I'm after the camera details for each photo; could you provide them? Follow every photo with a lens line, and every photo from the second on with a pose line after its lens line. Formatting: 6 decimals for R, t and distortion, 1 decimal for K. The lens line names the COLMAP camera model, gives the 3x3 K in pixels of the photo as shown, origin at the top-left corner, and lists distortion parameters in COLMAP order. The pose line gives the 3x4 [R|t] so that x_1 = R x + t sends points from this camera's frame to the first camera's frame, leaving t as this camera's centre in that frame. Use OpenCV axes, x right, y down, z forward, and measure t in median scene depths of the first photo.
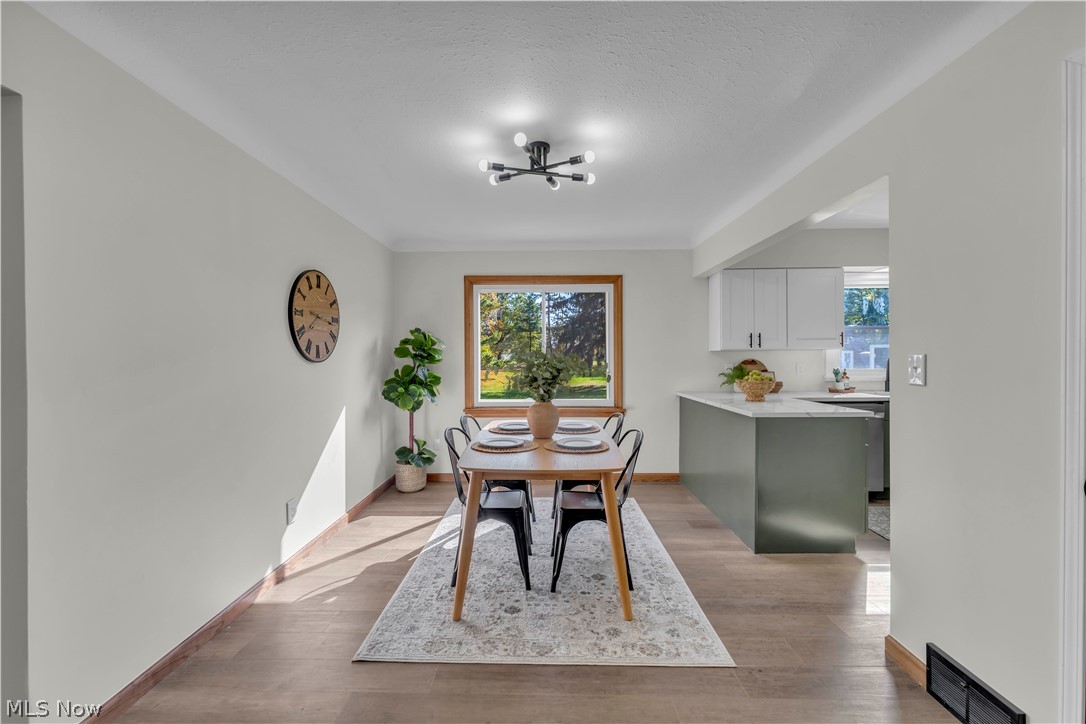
lens RADIAL K [[444.9, 0, 540.1], [0, 444.9, 354.0], [0, 0, 1]] dist [0.000763, 0.000031]
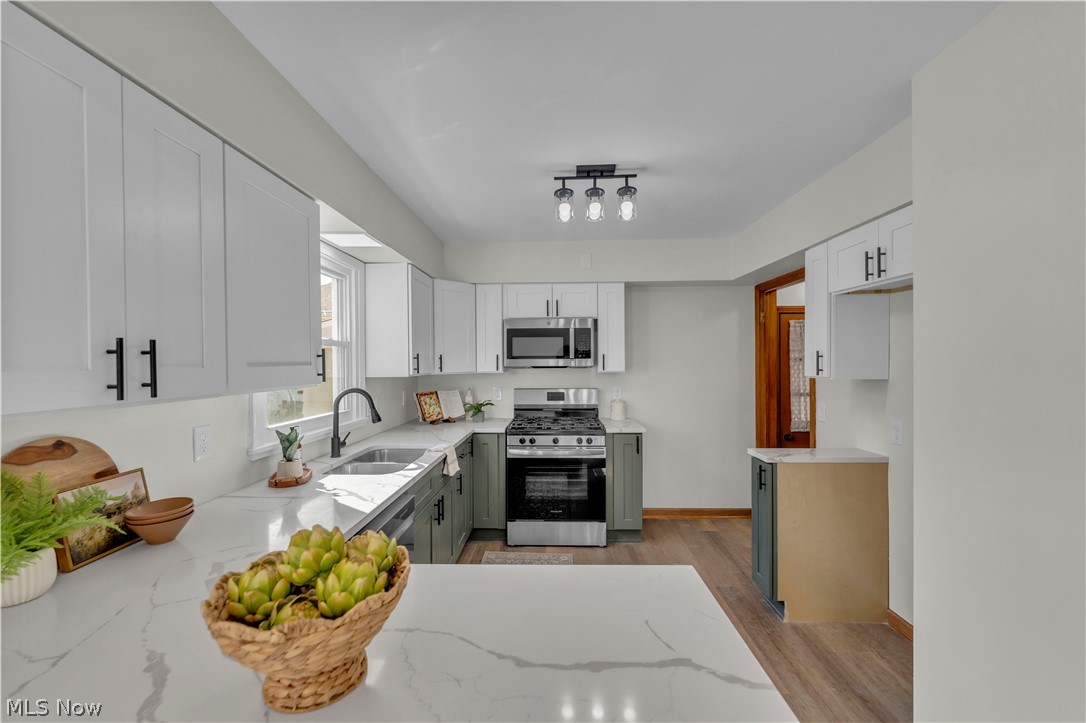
lens RADIAL K [[444.9, 0, 540.1], [0, 444.9, 353.5], [0, 0, 1]] dist [0.000763, 0.000031]
pose [[0.012930, 0.023811, 0.999633, 0.226235], [-0.002381, 0.999714, -0.023782, -0.031723], [-0.999914, -0.002072, 0.012983, 0.727064]]
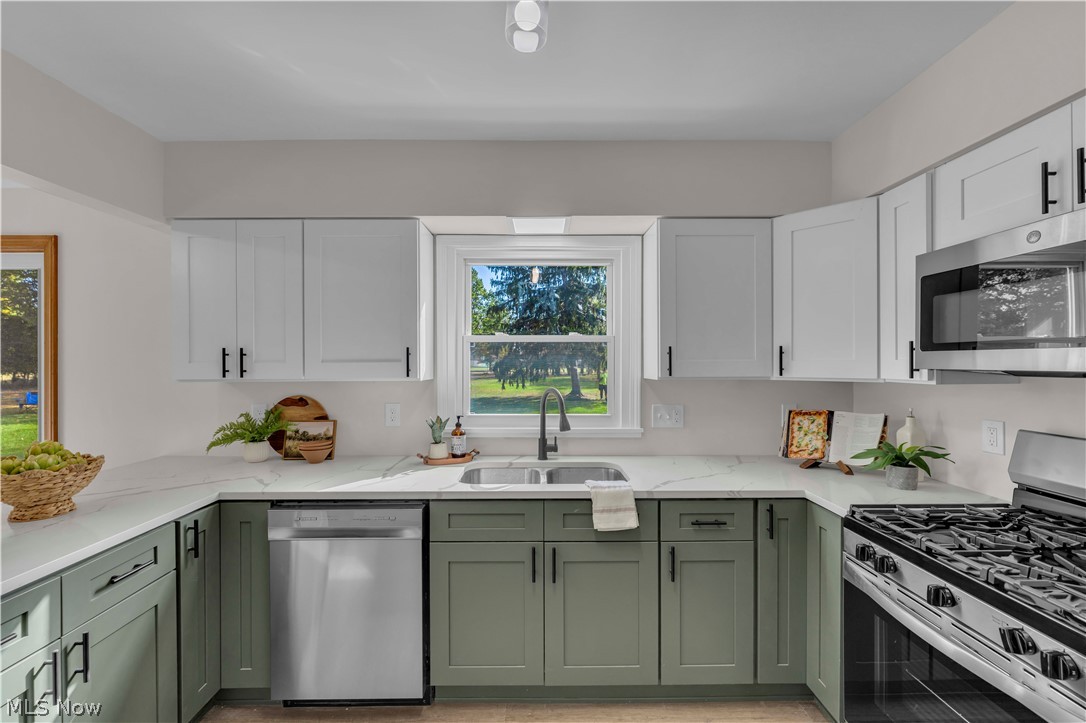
lens RADIAL K [[447.3, 0, 543.0], [0, 447.3, 361.5], [0, 0, 1]] dist [-0.001128, -0.000122]
pose [[0.999627, 0.003588, 0.027089, 0.760146], [-0.003708, 0.999983, 0.004390, -0.033257], [-0.027073, -0.004489, 0.999623, 0.464380]]
